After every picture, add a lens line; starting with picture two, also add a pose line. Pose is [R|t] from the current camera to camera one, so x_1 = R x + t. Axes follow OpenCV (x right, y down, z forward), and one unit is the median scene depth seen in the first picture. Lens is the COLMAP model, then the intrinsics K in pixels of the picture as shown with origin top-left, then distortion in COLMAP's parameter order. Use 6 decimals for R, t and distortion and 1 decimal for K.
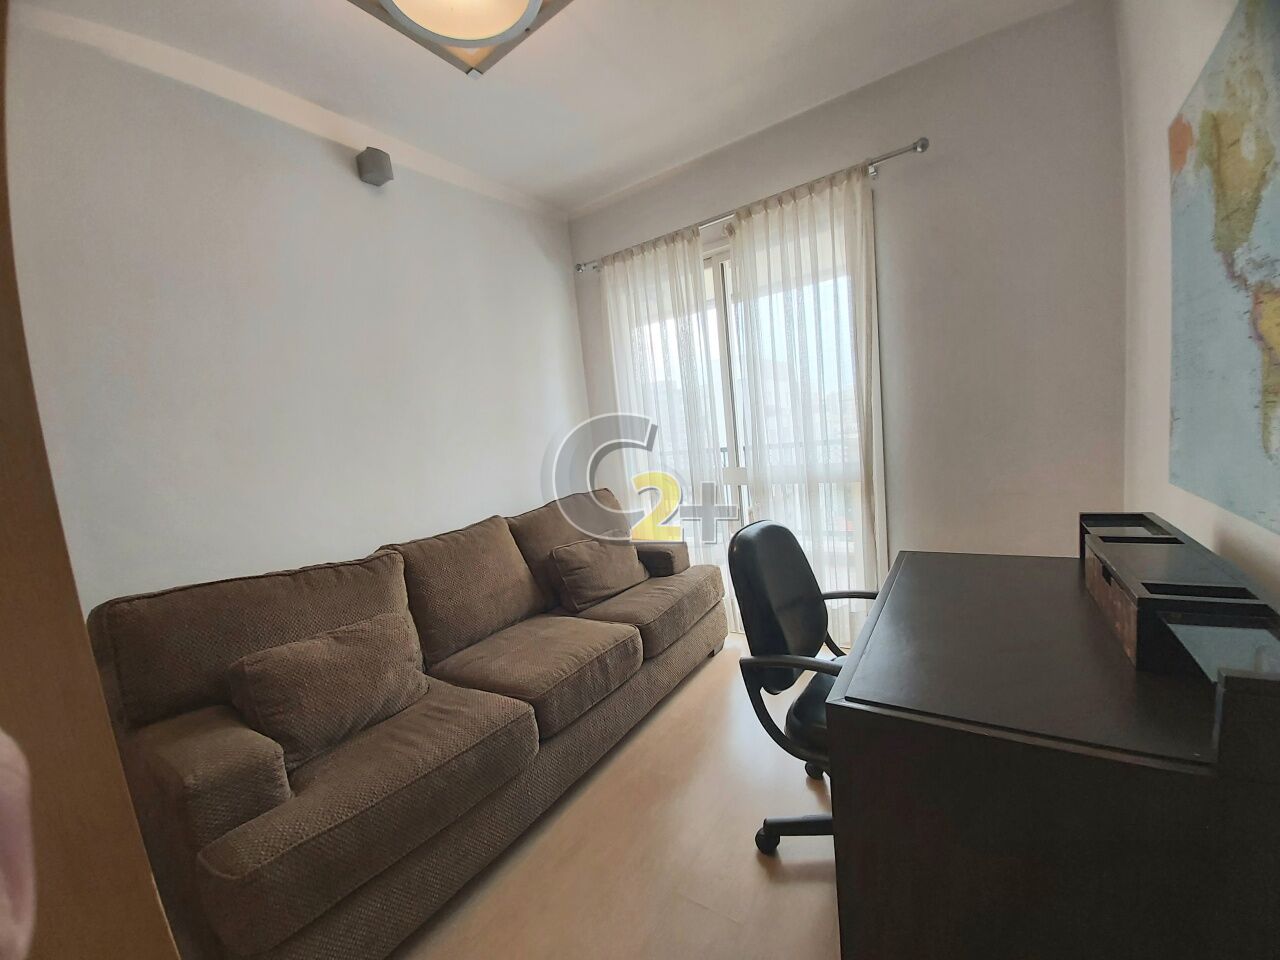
lens RADIAL K [[498.0, 0, 637.6], [0, 498.0, 487.3], [0, 0, 1]] dist [0.001026, -0.009854]
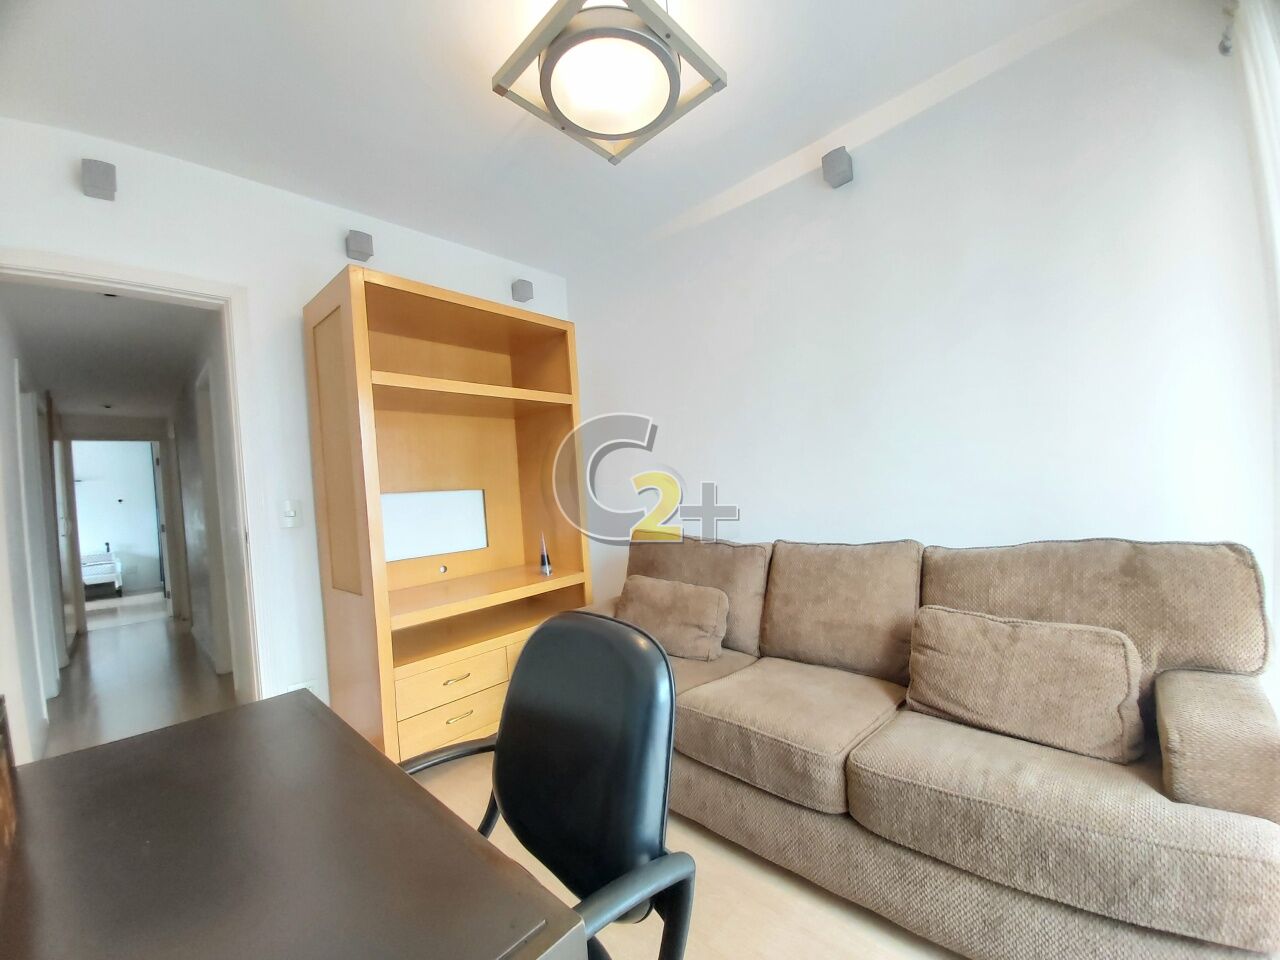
lens RADIAL K [[498.0, 0, 637.6], [0, 498.0, 487.3], [0, 0, 1]] dist [0.001026, -0.009854]
pose [[-0.157117, 0.099804, -0.982524, 0.602128], [-0.032558, 0.993816, 0.106158, -0.104348], [0.987043, 0.048668, -0.152896, 0.819029]]
